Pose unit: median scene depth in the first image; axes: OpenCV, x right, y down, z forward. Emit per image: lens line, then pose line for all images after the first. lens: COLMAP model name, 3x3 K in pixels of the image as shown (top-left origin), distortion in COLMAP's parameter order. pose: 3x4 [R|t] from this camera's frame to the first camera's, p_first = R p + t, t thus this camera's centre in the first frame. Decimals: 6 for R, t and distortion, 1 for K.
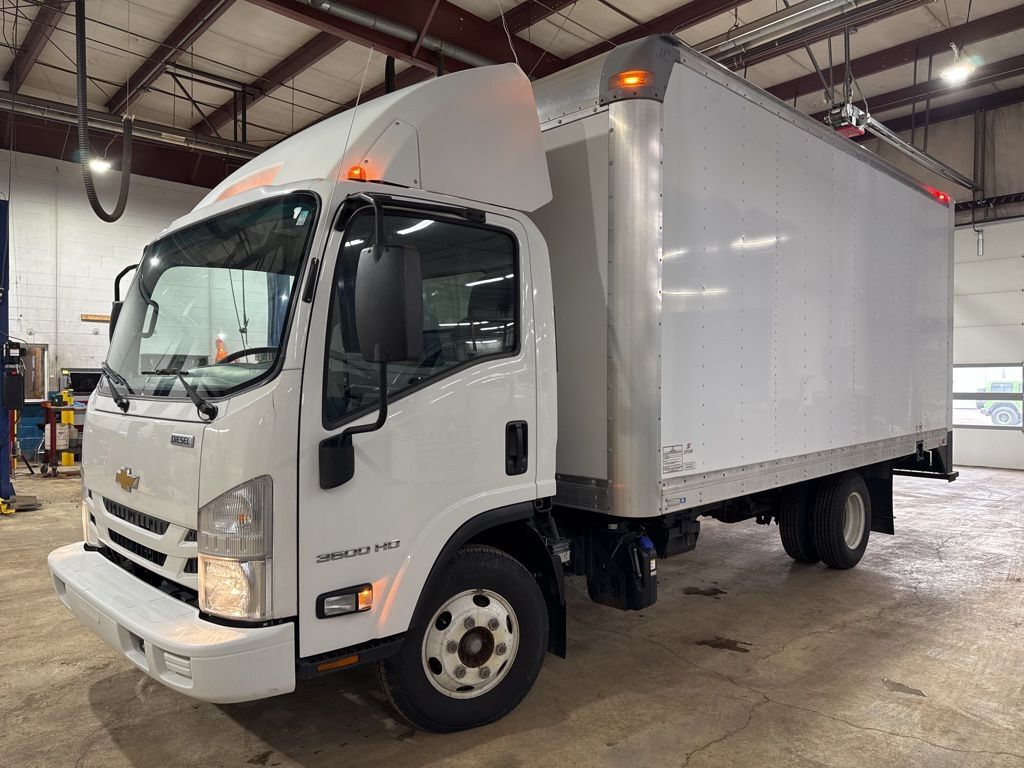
lens RADIAL K [[722.0, 0, 508.7], [0, 722.0, 366.6], [0, 0, 1]] dist [0.057354, -0.016302]
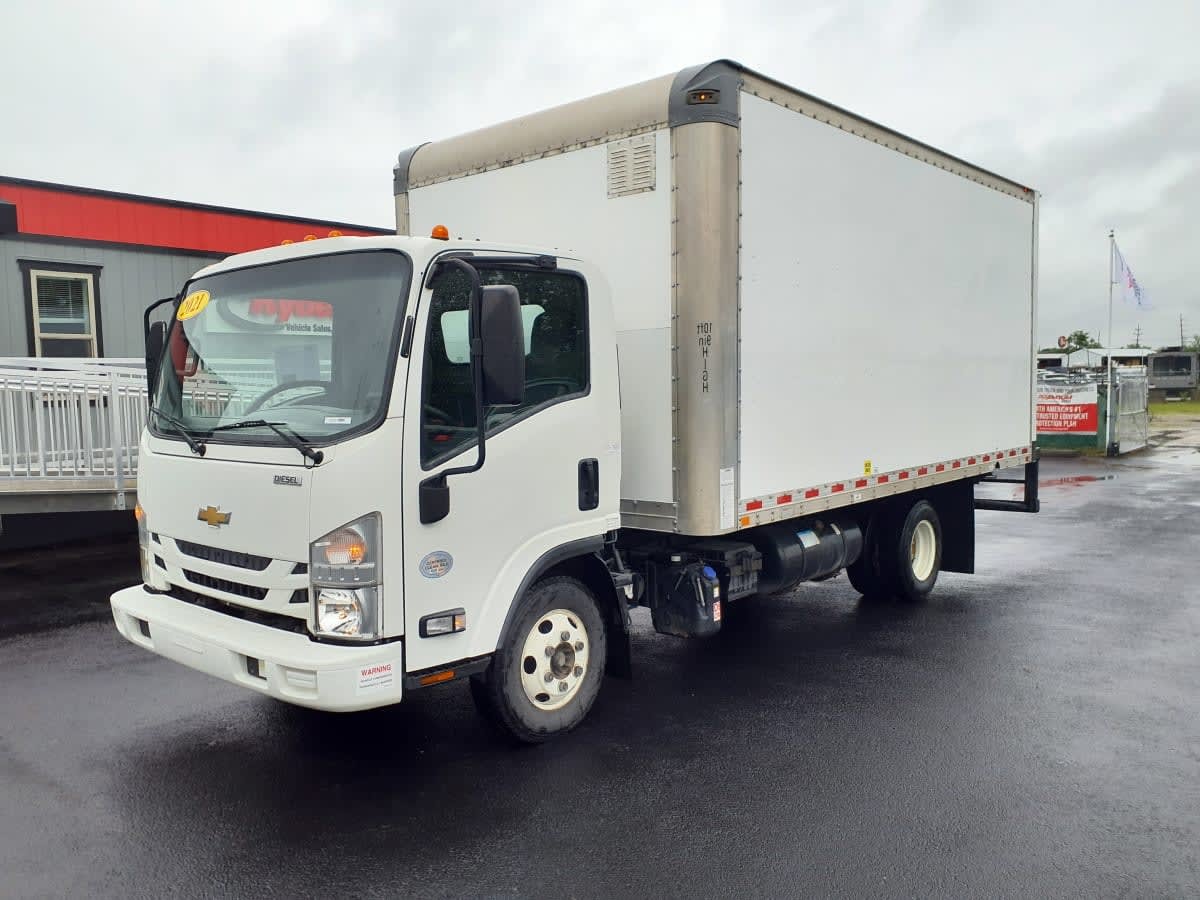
lens RADIAL K [[947.1, 0, 610.1], [0, 947.1, 444.3], [0, 0, 1]] dist [0.091375, 0.002875]
pose [[0.996556, -0.015055, 0.081539, -0.081165], [0.008668, 0.996905, 0.078134, -0.062603], [-0.082463, -0.077159, 0.993603, -0.441735]]
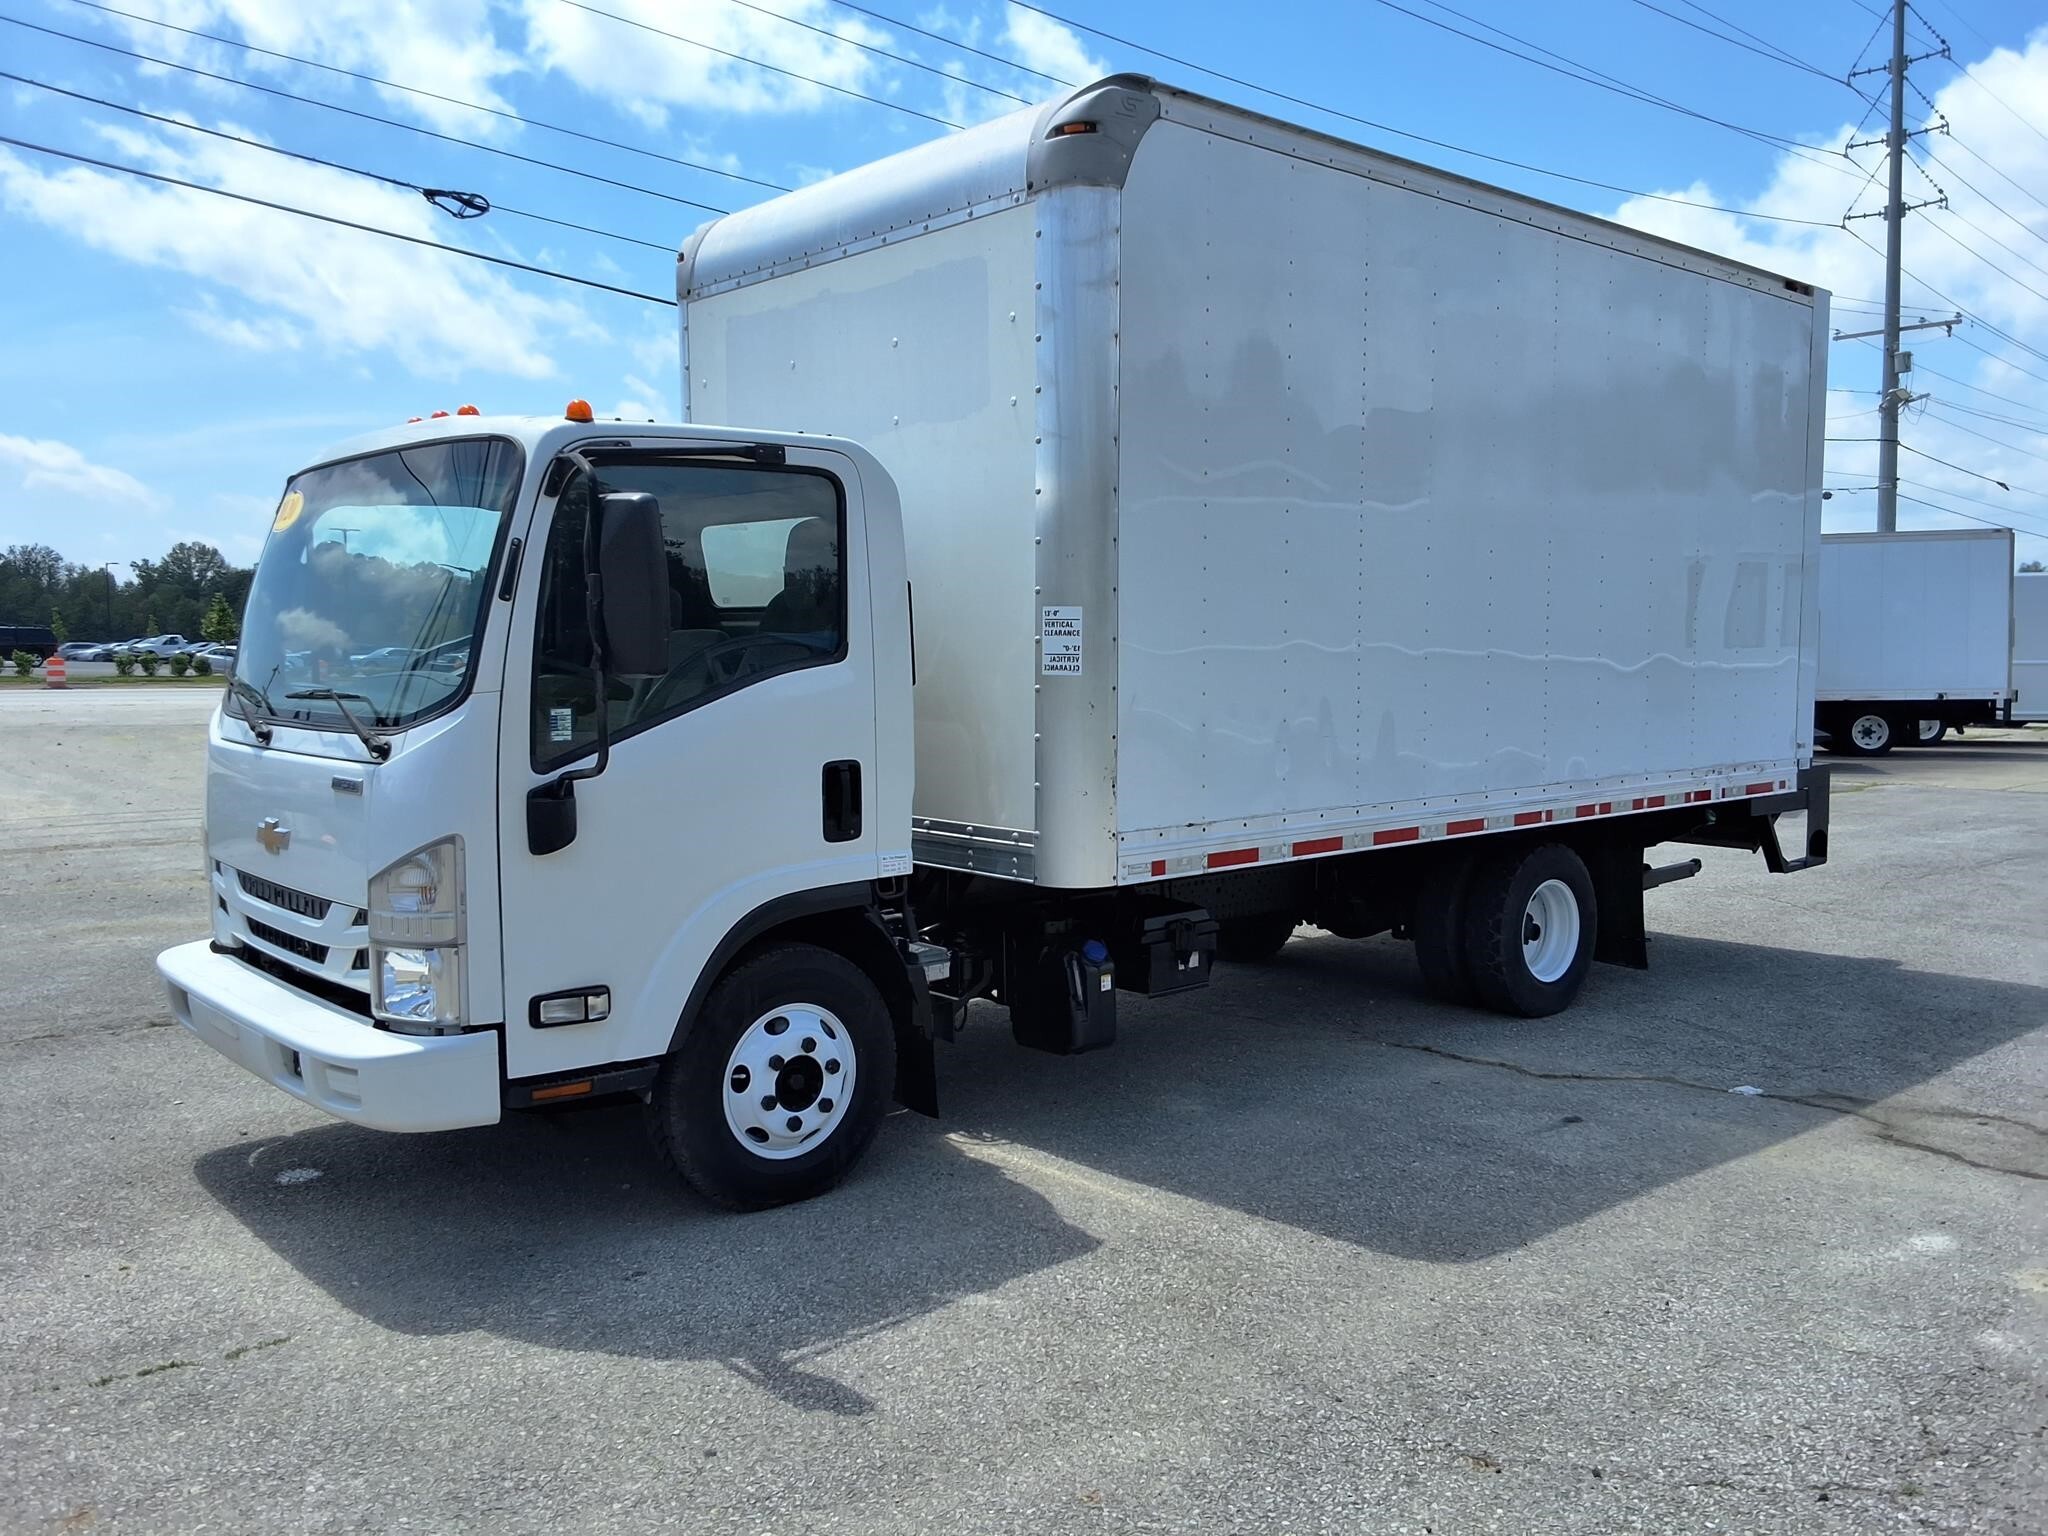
lens RADIAL K [[1616.3, 0, 1038.5], [0, 1616.3, 718.5], [0, 0, 1]] dist [0.091375, 0.002875]
pose [[0.998877, 0.000392, -0.047385, 0.312496], [0.002489, 0.998152, 0.060716, -0.063803], [0.047321, -0.060766, 0.997030, -0.576956]]
